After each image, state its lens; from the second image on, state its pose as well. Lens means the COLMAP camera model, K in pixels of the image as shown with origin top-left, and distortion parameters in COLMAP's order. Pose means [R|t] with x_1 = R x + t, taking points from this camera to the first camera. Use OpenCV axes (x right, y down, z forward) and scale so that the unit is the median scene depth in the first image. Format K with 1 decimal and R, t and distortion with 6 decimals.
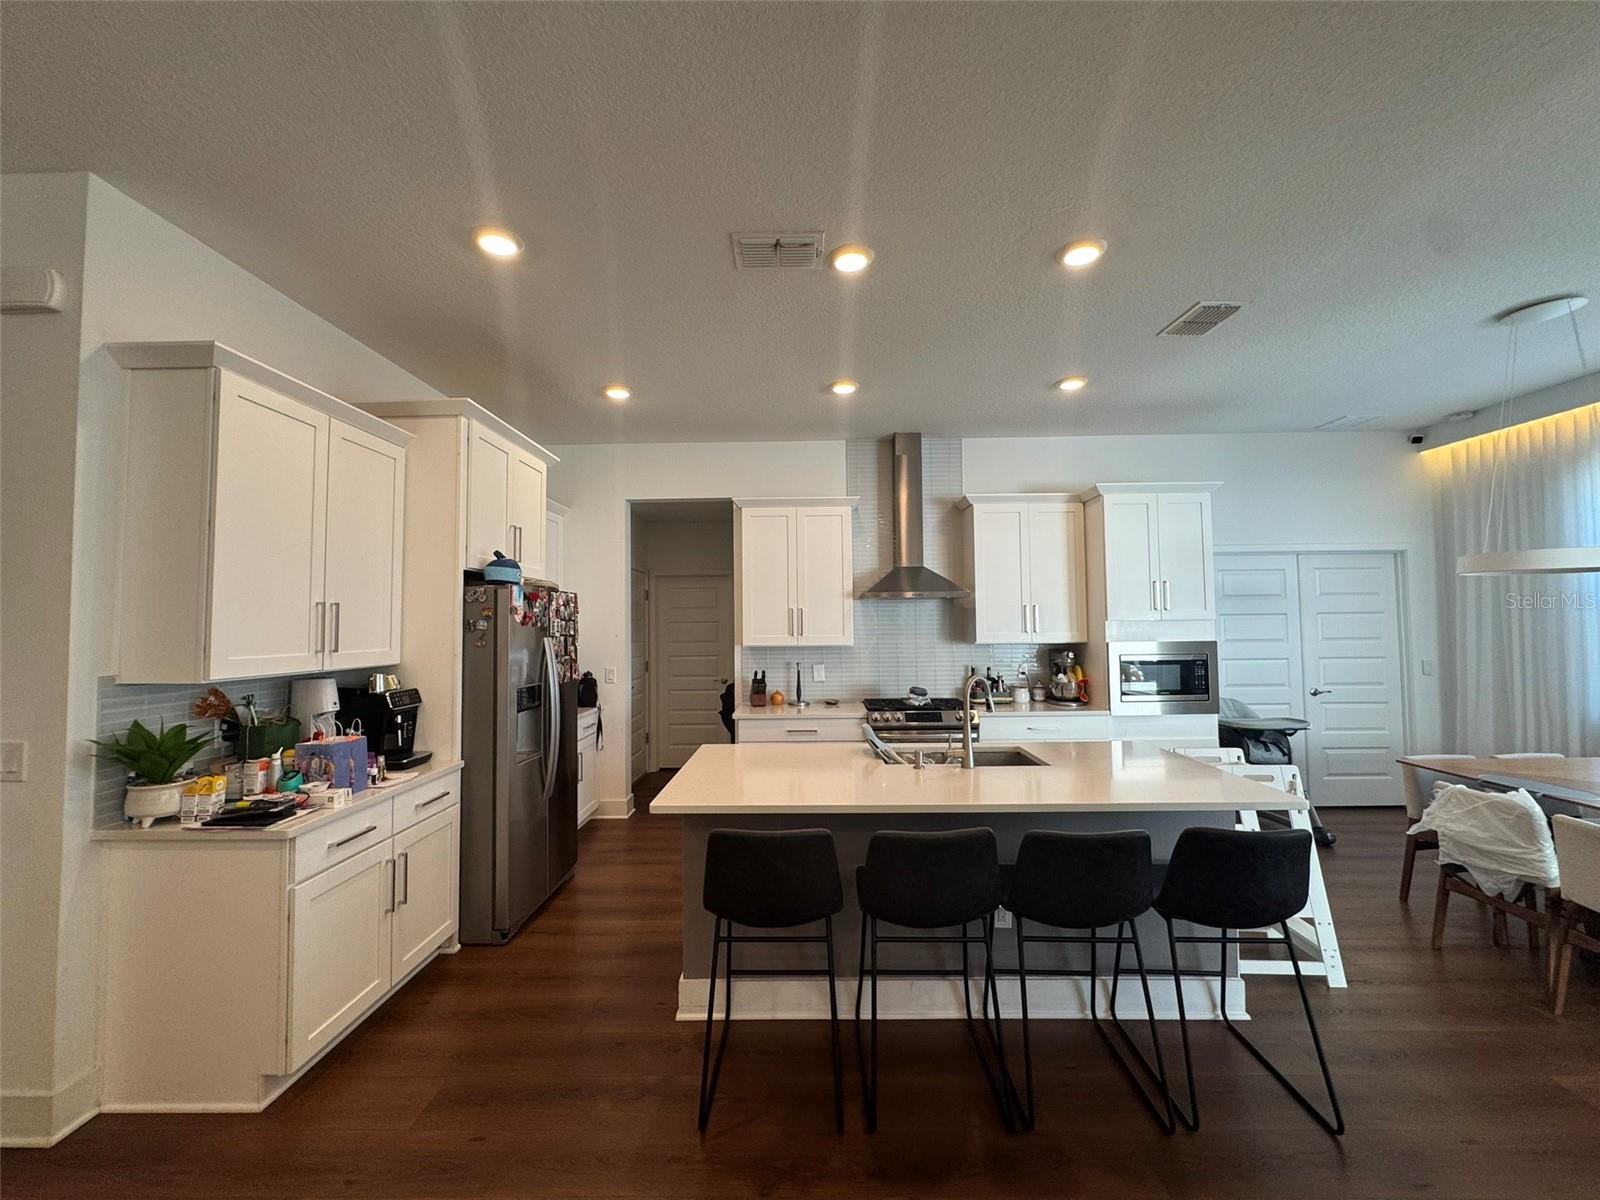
lens RADIAL K [[639.3, 0, 799.9], [0, 639.3, 598.7], [0, 0, 1]] dist [-0.004271, 0.000165]
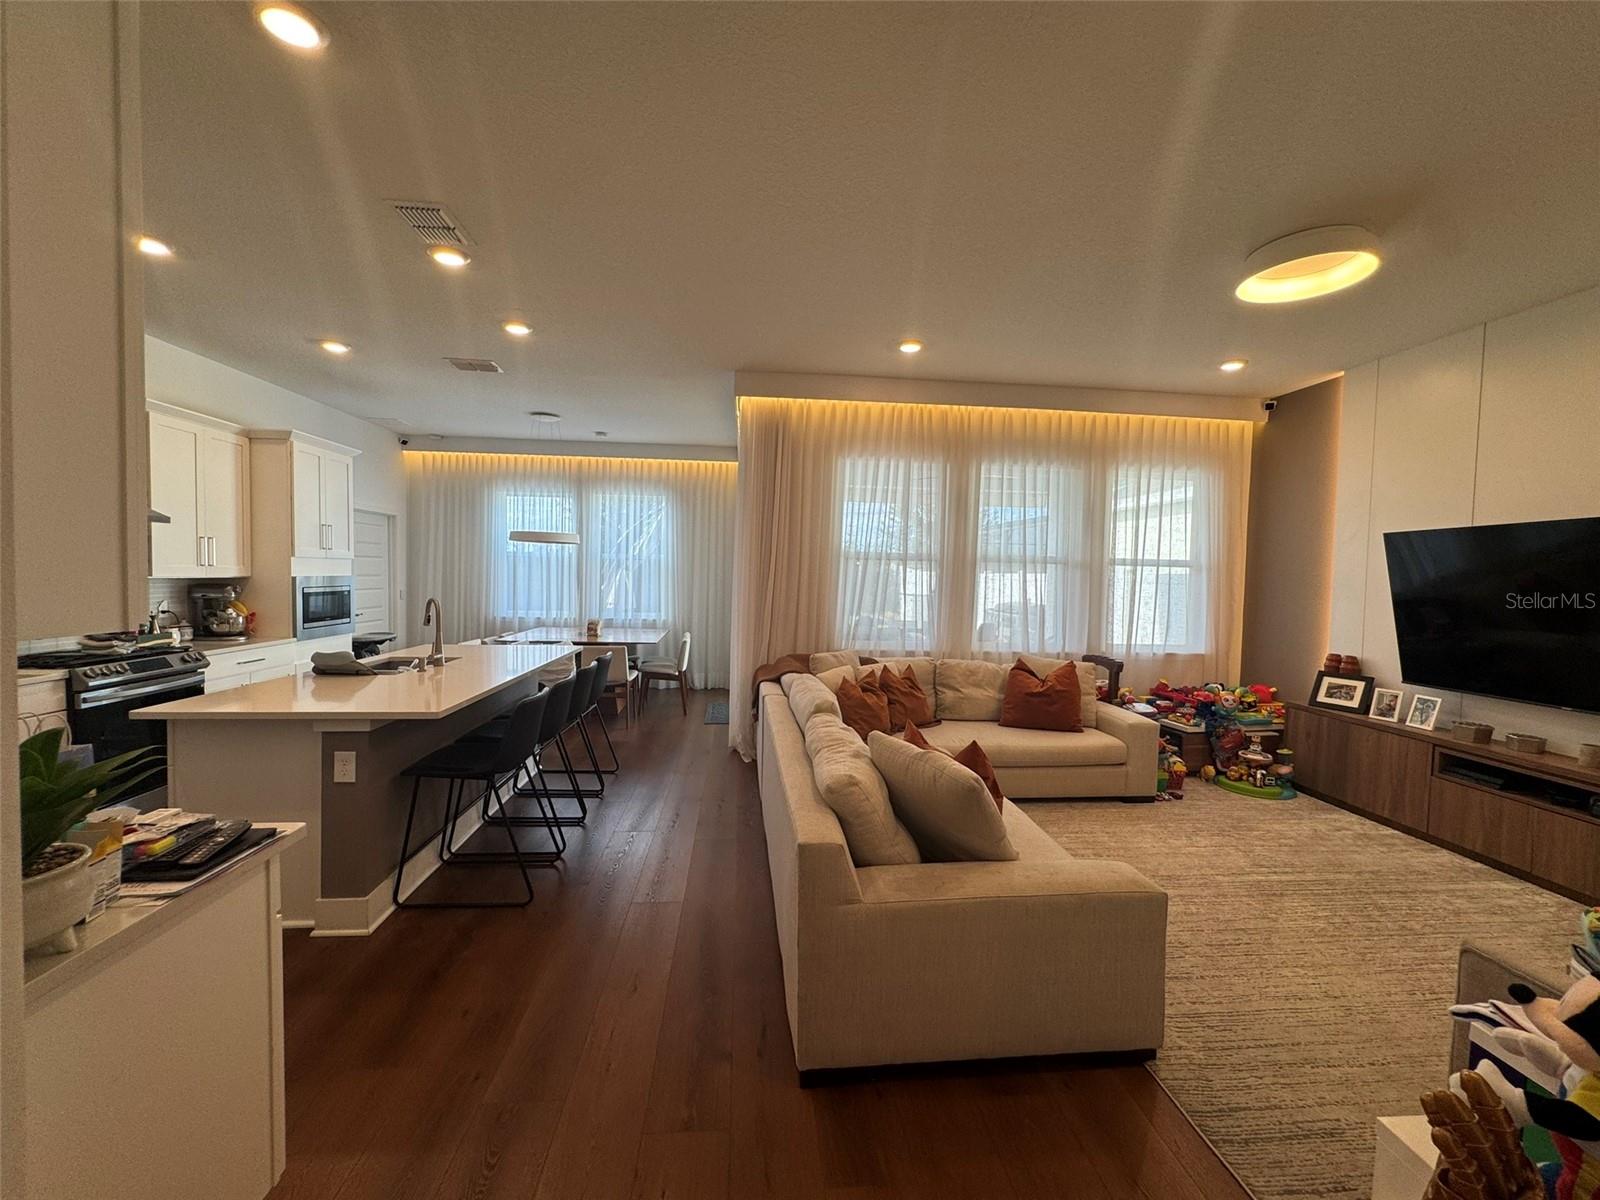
lens RADIAL K [[639.3, 0, 799.9], [0, 639.3, 598.7], [0, 0, 1]] dist [-0.004271, 0.000165]
pose [[-0.105138, -0.030533, 0.993989, -0.706948], [-0.057327, 0.998052, 0.024594, 0.029900], [-0.992804, -0.054396, -0.106684, 0.251048]]
